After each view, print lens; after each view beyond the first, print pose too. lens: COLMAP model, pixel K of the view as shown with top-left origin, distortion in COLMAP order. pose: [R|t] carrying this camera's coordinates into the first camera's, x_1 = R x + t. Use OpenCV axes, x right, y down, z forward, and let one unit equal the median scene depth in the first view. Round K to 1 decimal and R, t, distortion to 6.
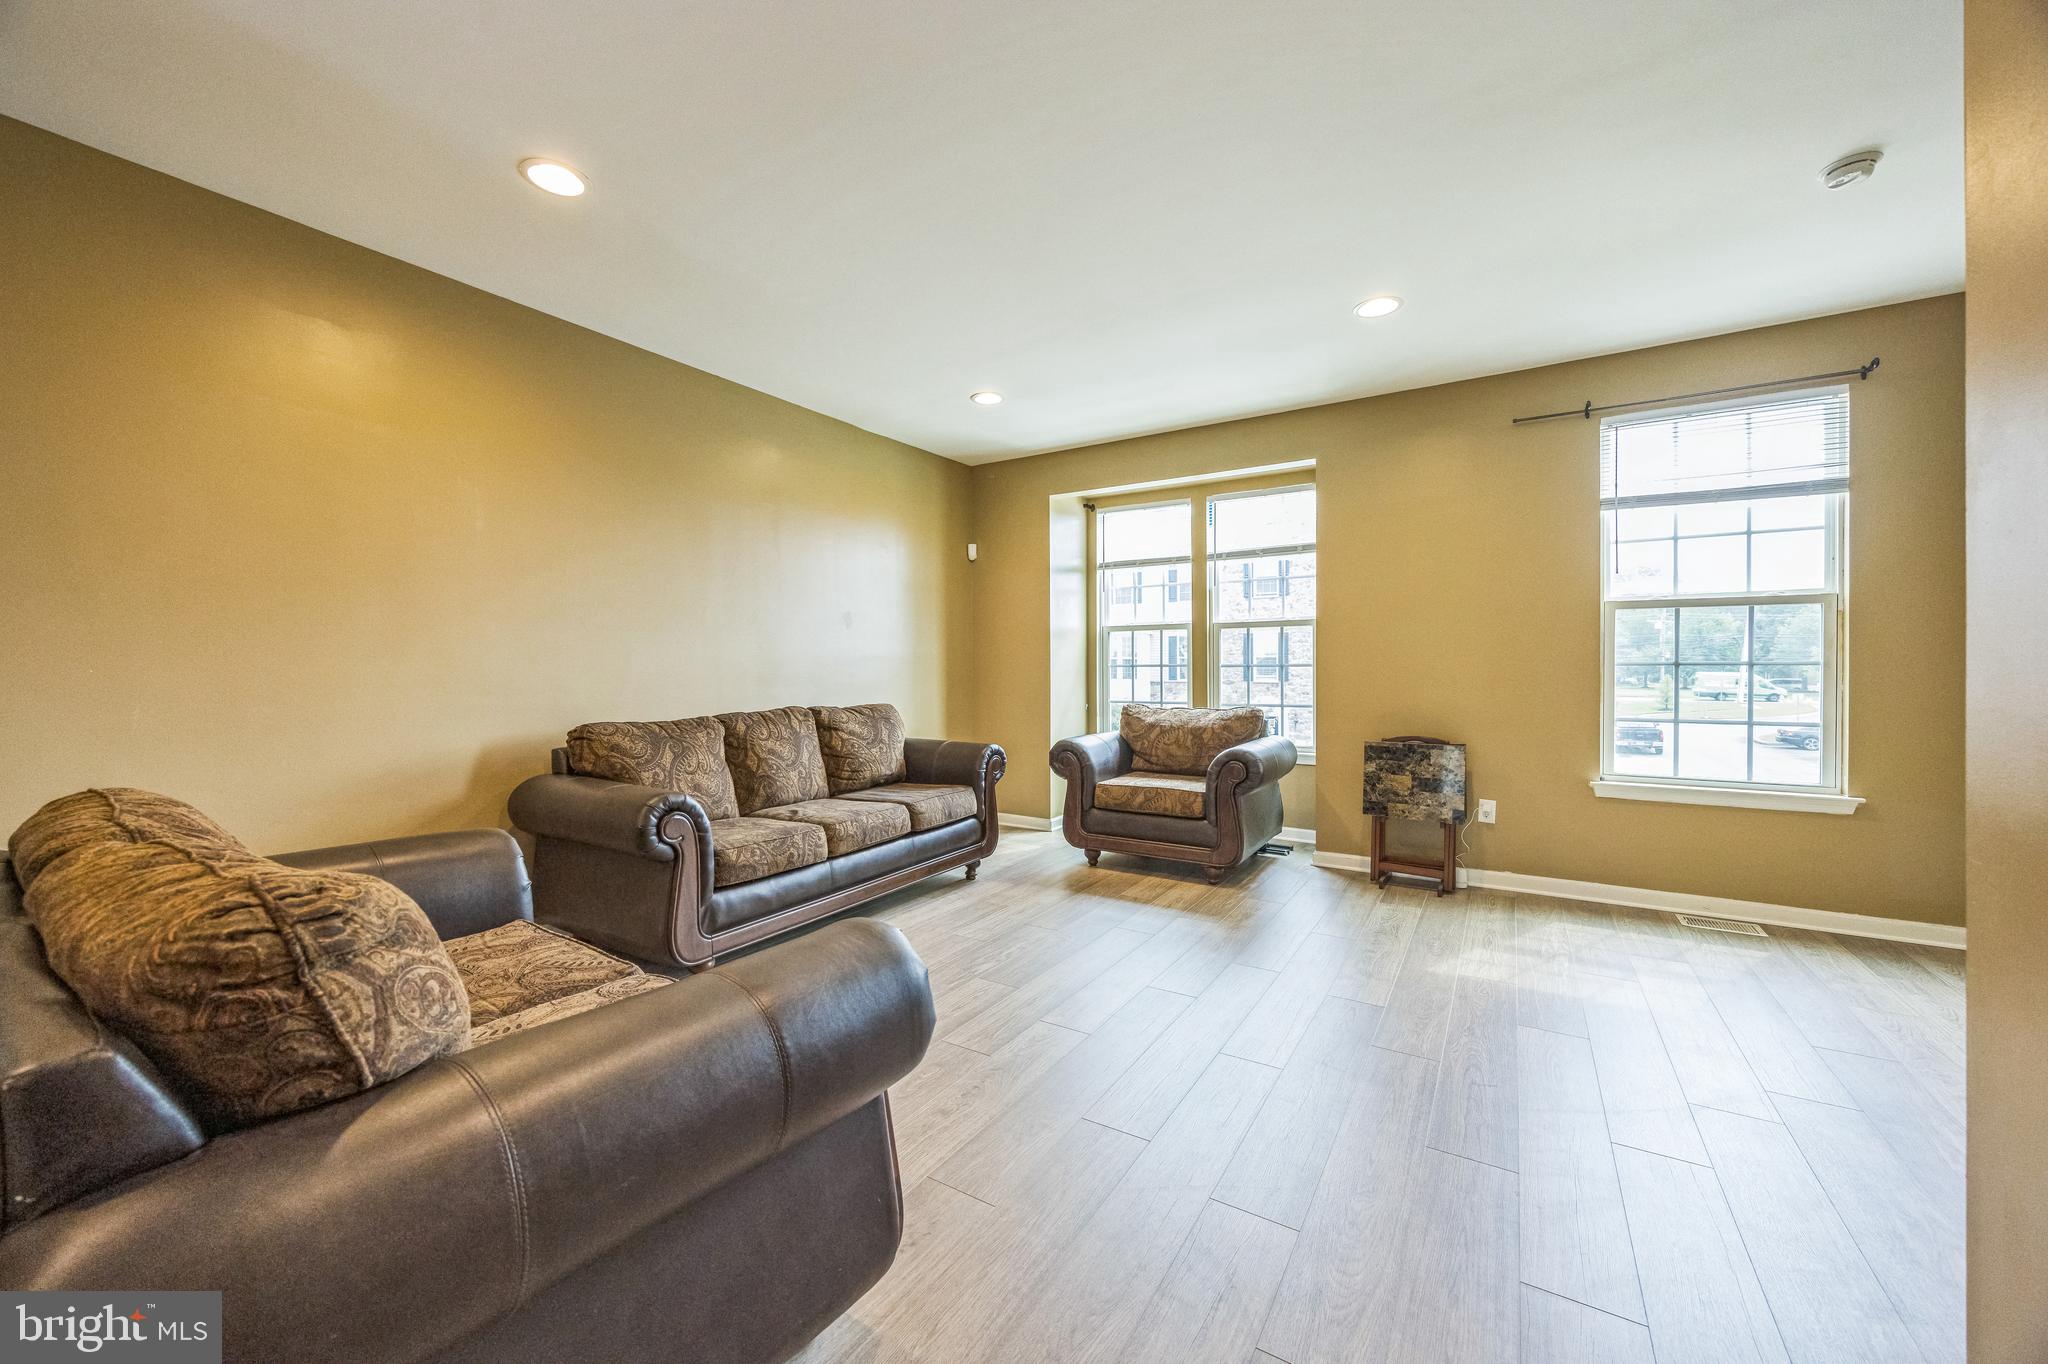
lens RADIAL K [[774.6, 0, 1011.6], [0, 774.6, 672.7], [0, 0, 1]] dist [-0.000803, 0.000056]
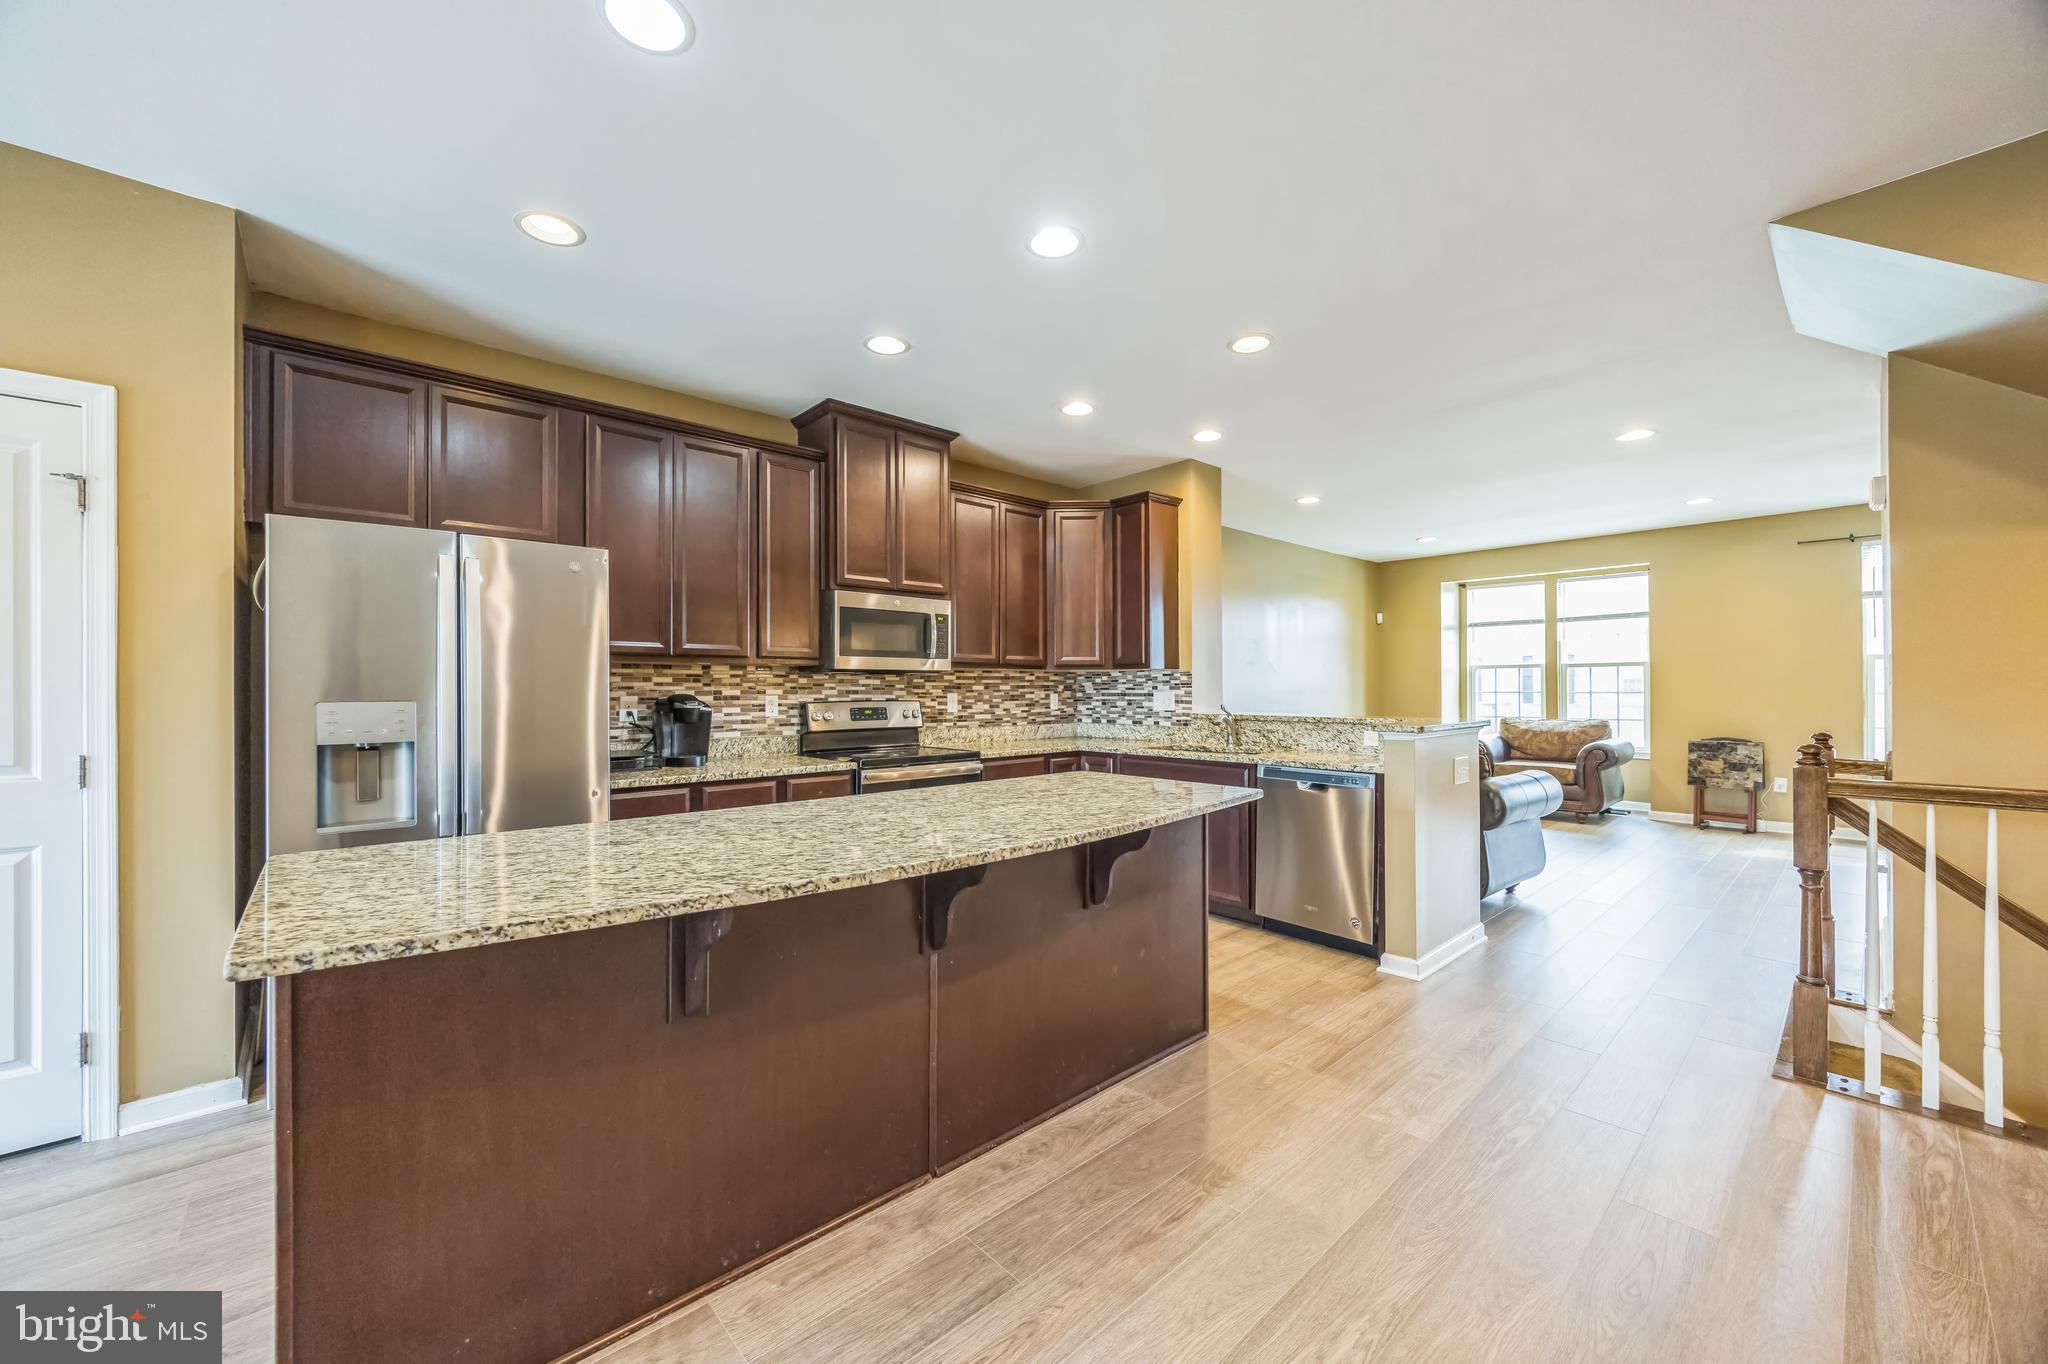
lens RADIAL K [[774.6, 0, 1011.3], [0, 774.6, 685.9], [0, 0, 1]] dist [-0.000803, 0.000056]
pose [[0.964490, -0.000133, -0.264120, -0.467253], [-0.002680, 0.999943, -0.010291, -0.004722], [0.264106, 0.010634, 0.964435, -0.907013]]
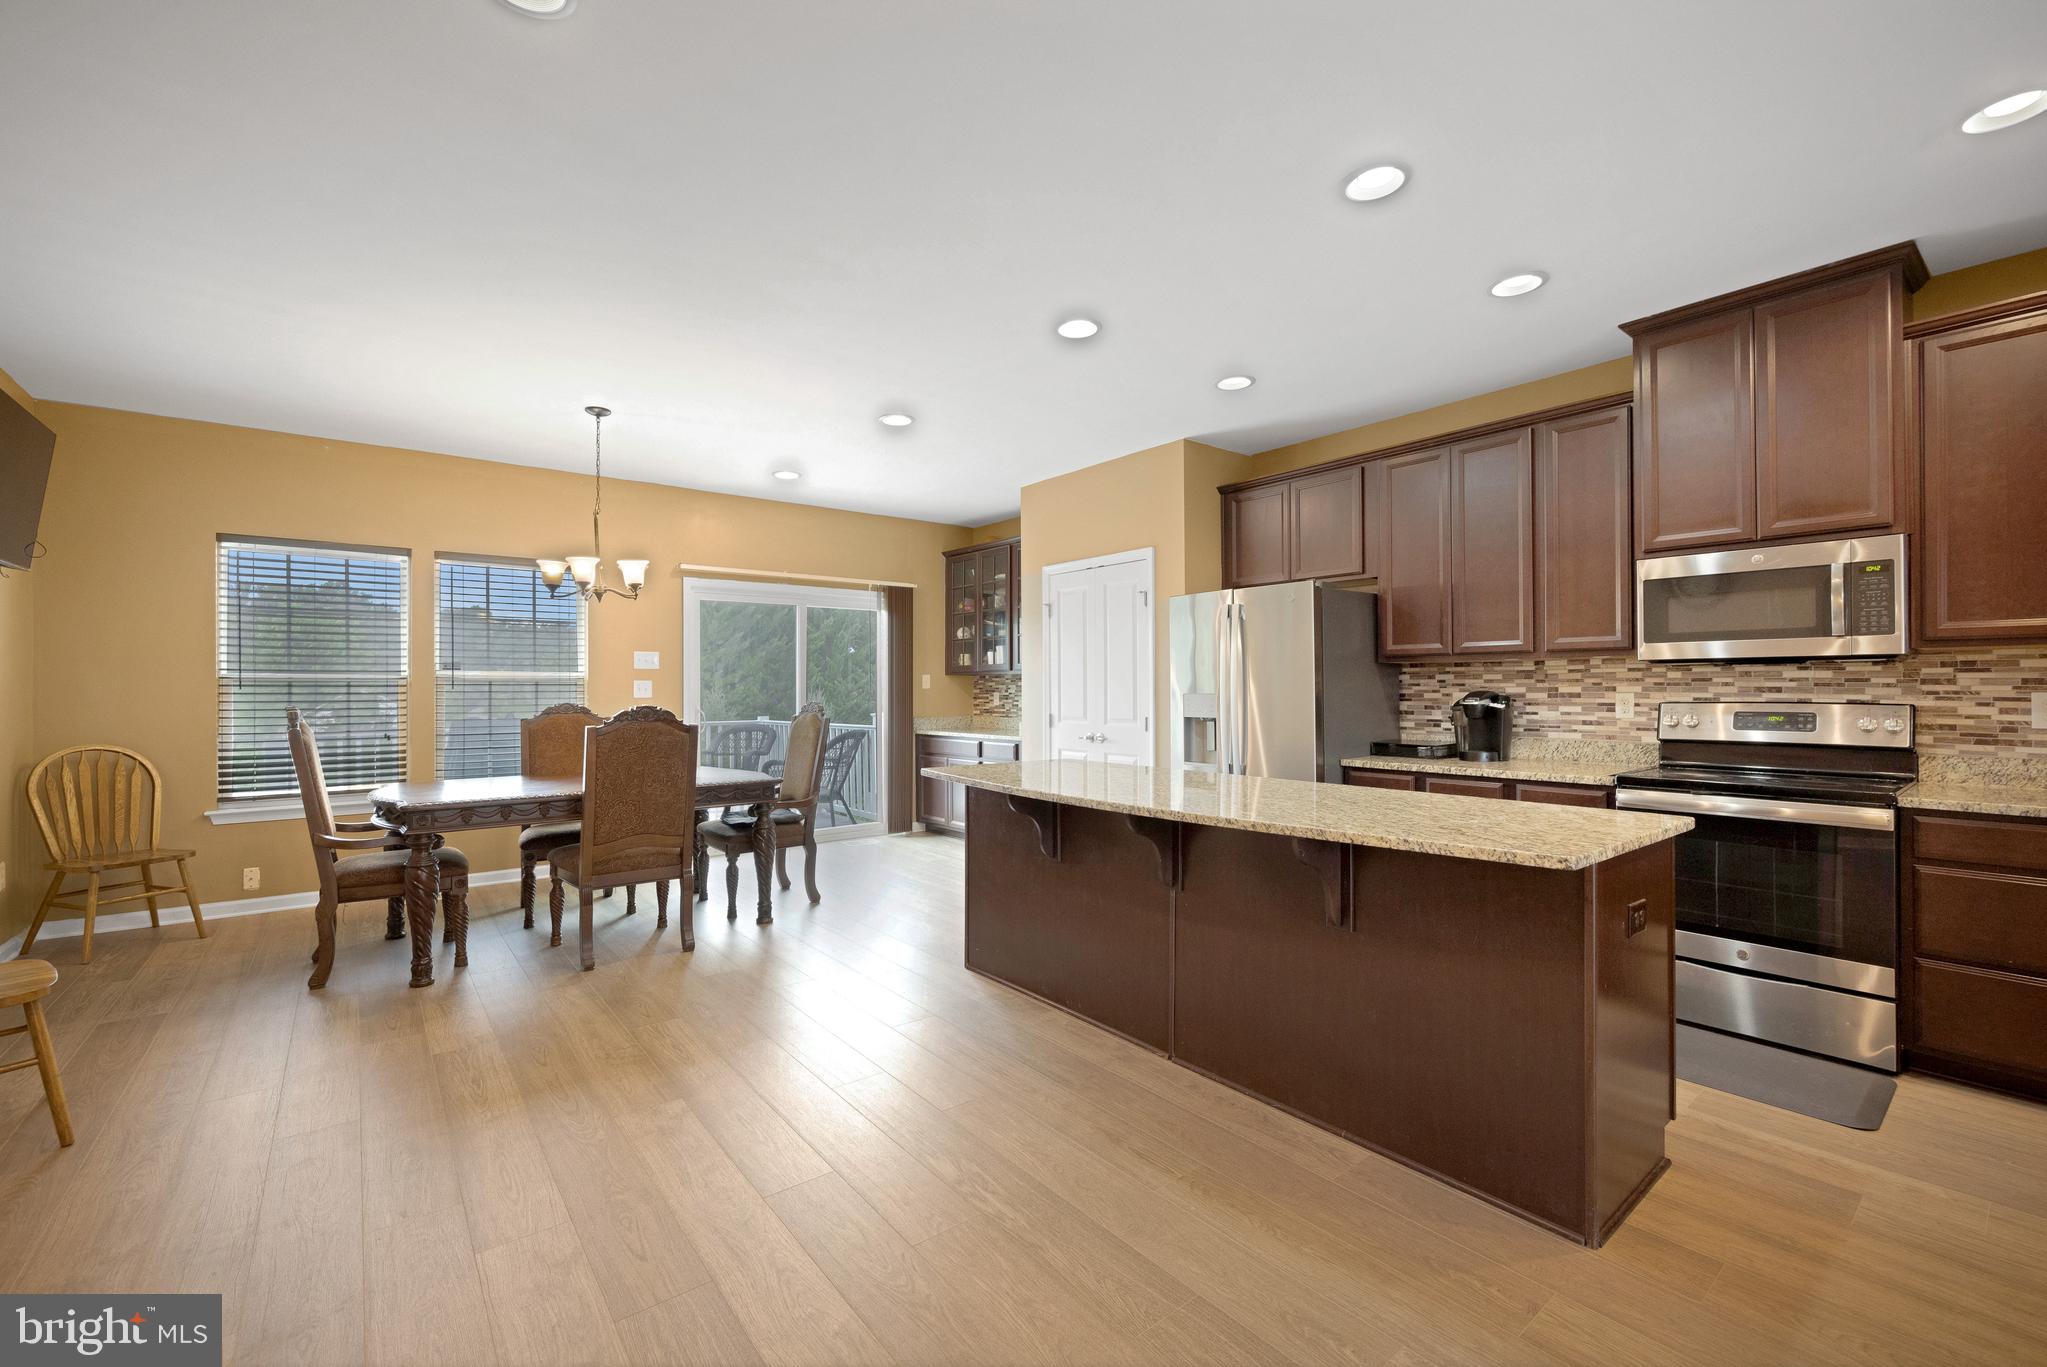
lens RADIAL K [[847.4, 0, 1014.3], [0, 847.4, 688.9], [0, 0, 1]] dist [-0.001028, 0.000375]
pose [[-0.323557, 0.005643, -0.946192, 0.015314], [-0.002489, 0.999974, 0.006815, -0.010662], [0.946206, 0.004560, -0.323534, -0.390752]]
